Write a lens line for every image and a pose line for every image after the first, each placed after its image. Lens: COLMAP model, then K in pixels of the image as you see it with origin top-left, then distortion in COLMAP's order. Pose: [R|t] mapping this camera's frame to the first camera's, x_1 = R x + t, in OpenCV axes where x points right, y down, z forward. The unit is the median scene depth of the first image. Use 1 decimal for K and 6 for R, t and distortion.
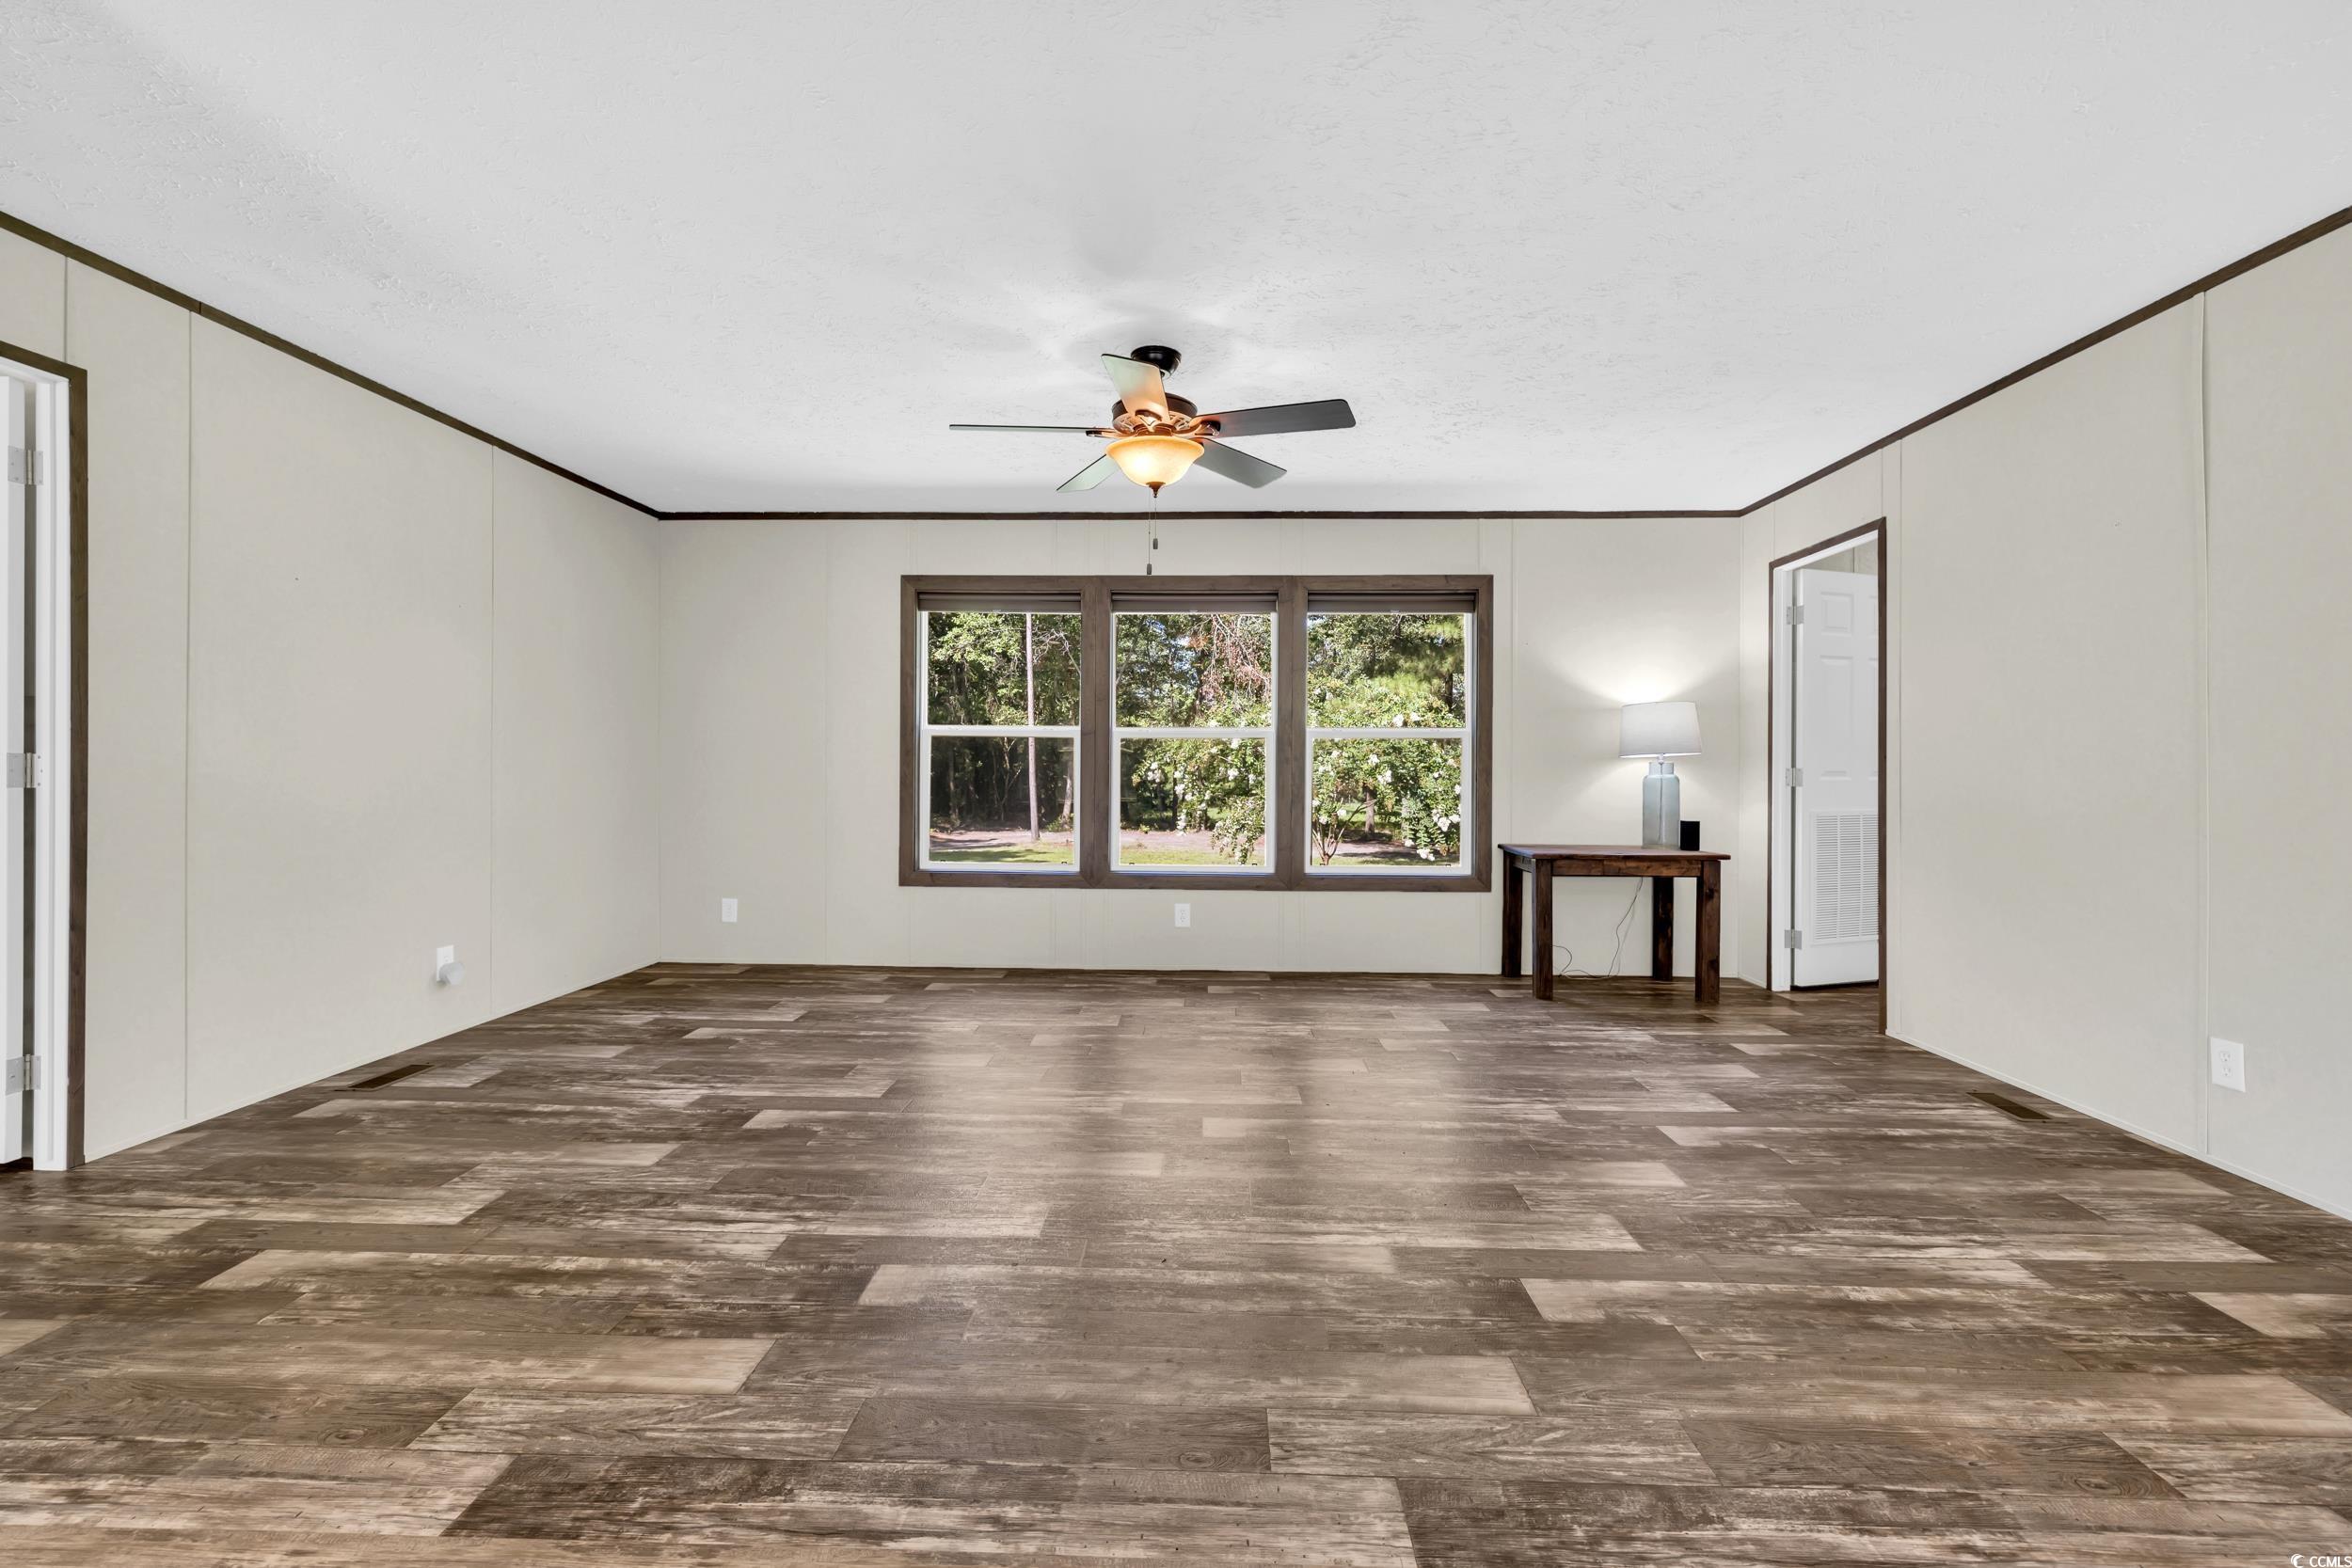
lens RADIAL K [[974.8, 0, 1175.7], [0, 974.8, 798.4], [0, 0, 1]] dist [-0.005851, 0.002418]
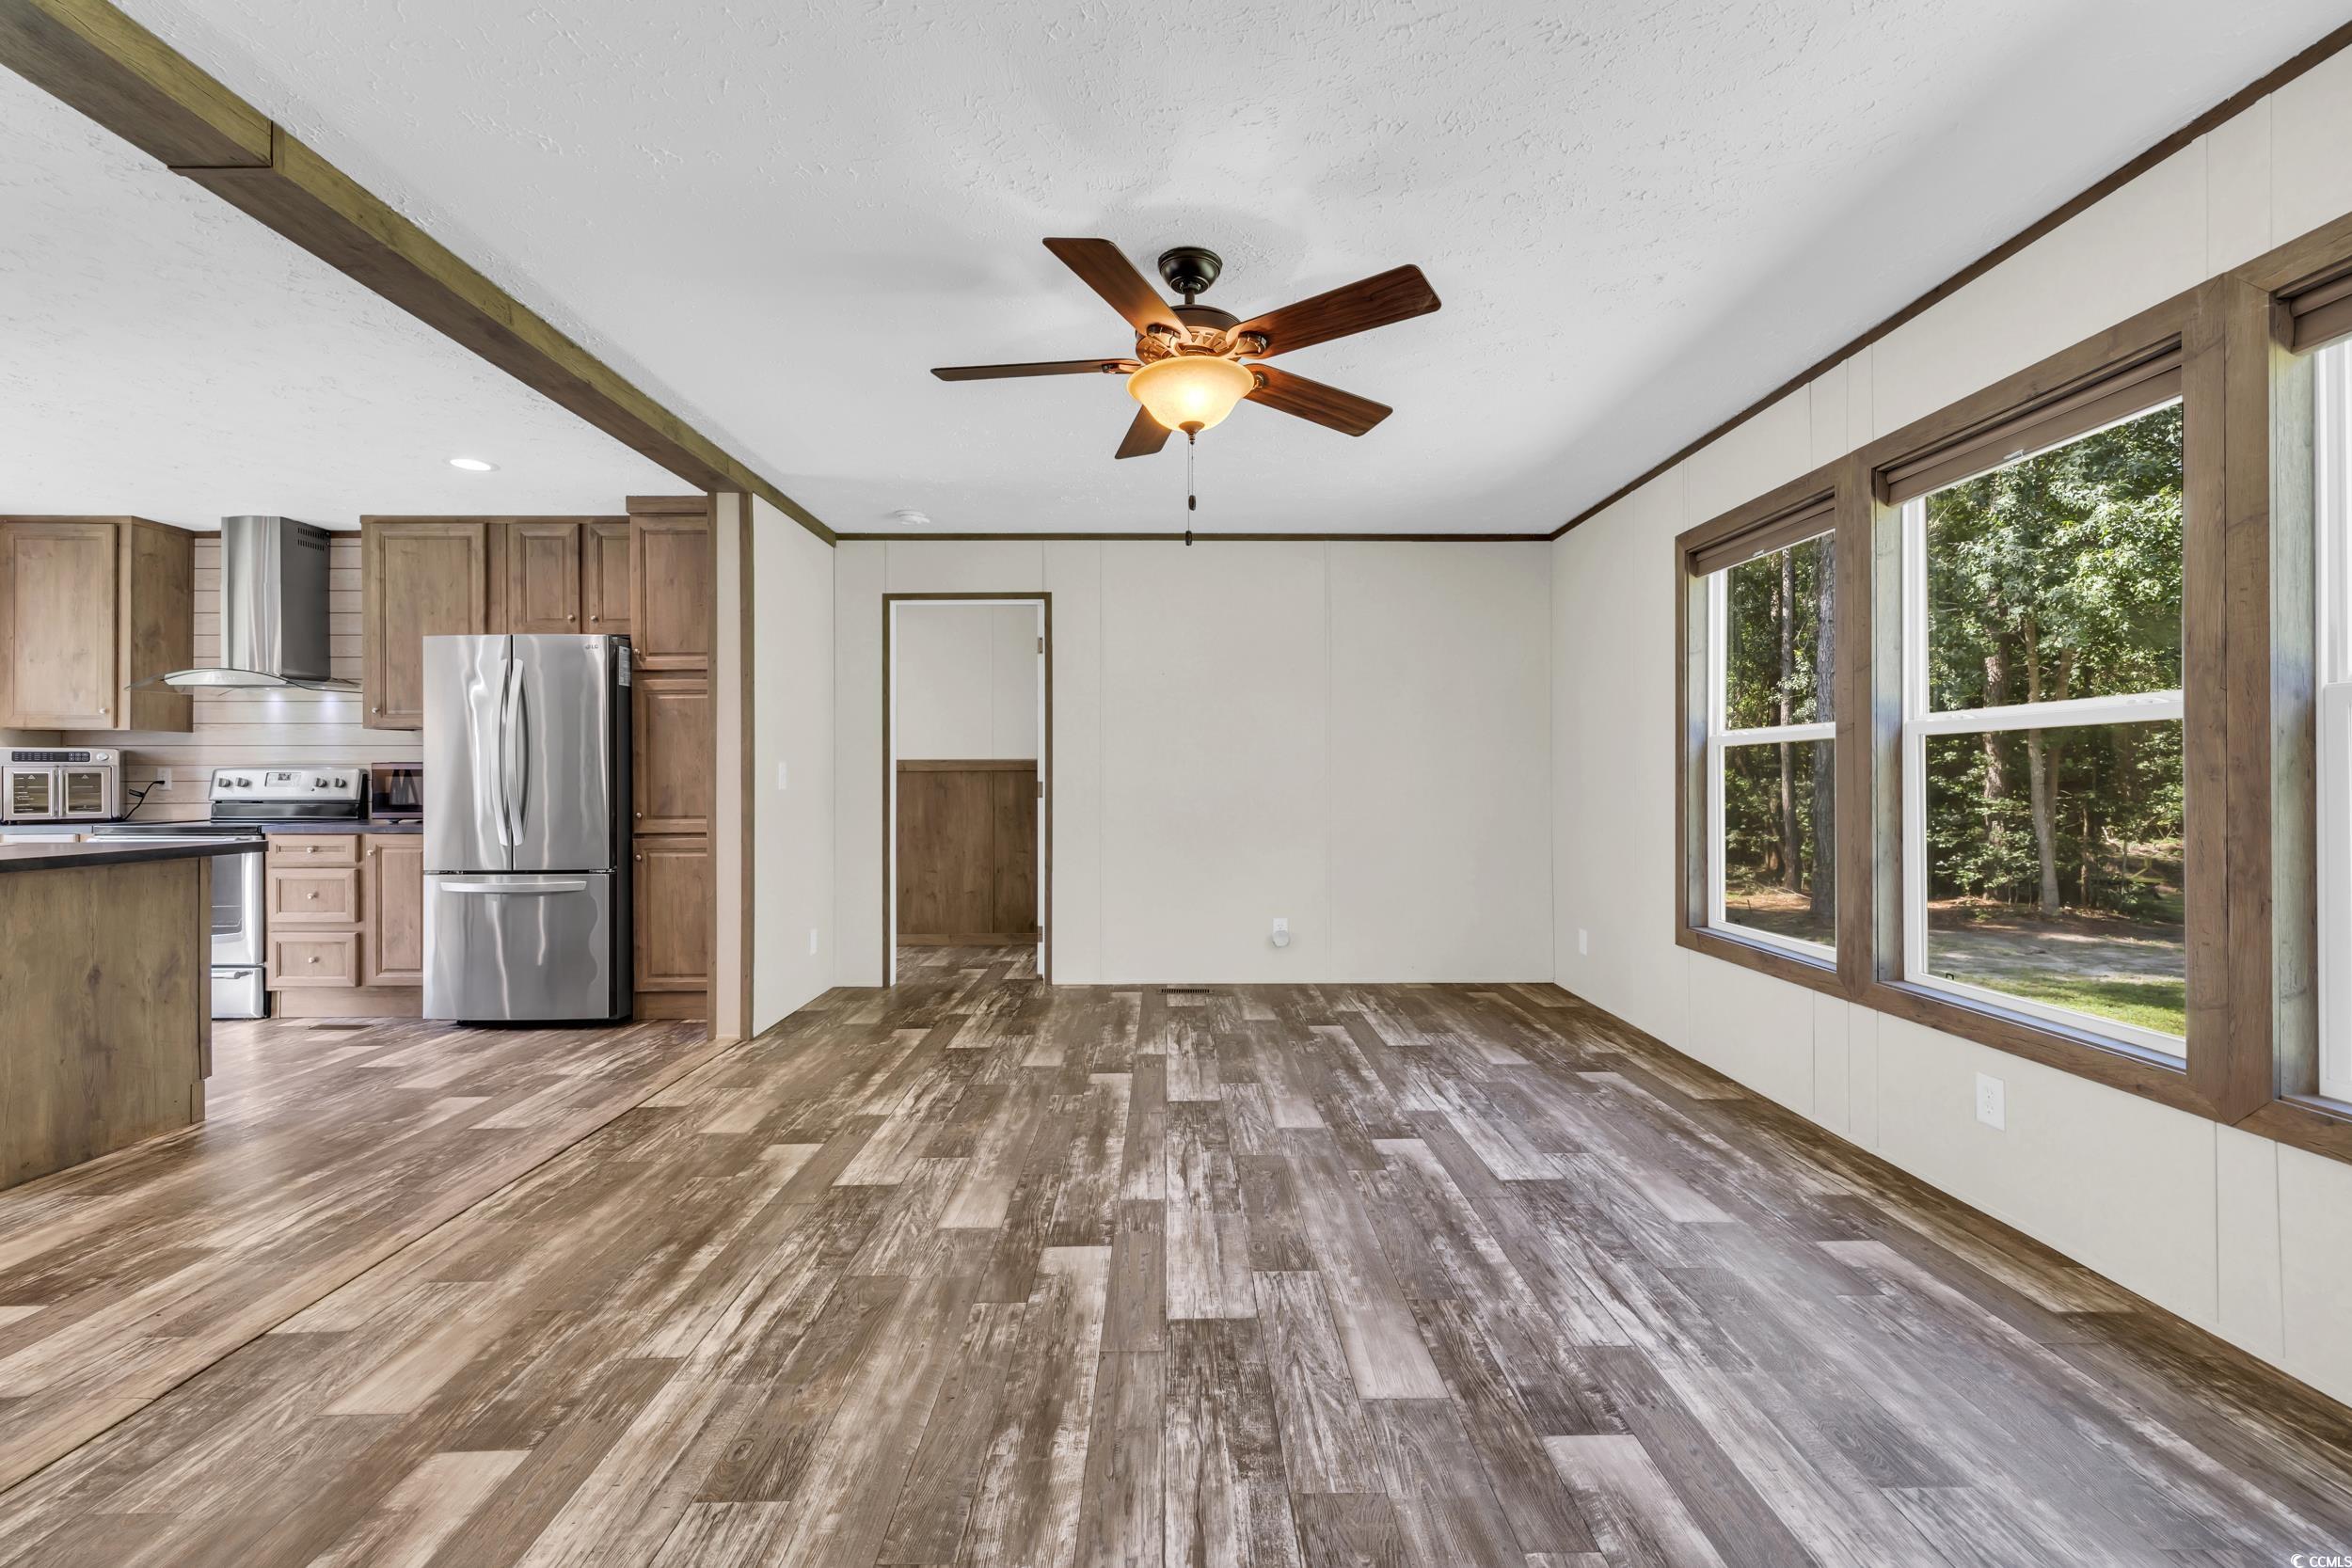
lens RADIAL K [[974.8, 0, 1172.2], [0, 974.8, 768.0], [0, 0, 1]] dist [-0.005851, 0.002418]
pose [[0.065022, -0.017994, -0.997722, 0.140800], [-0.044665, 0.998783, -0.020924, -0.004252], [0.996884, 0.045924, 0.064139, 0.177527]]
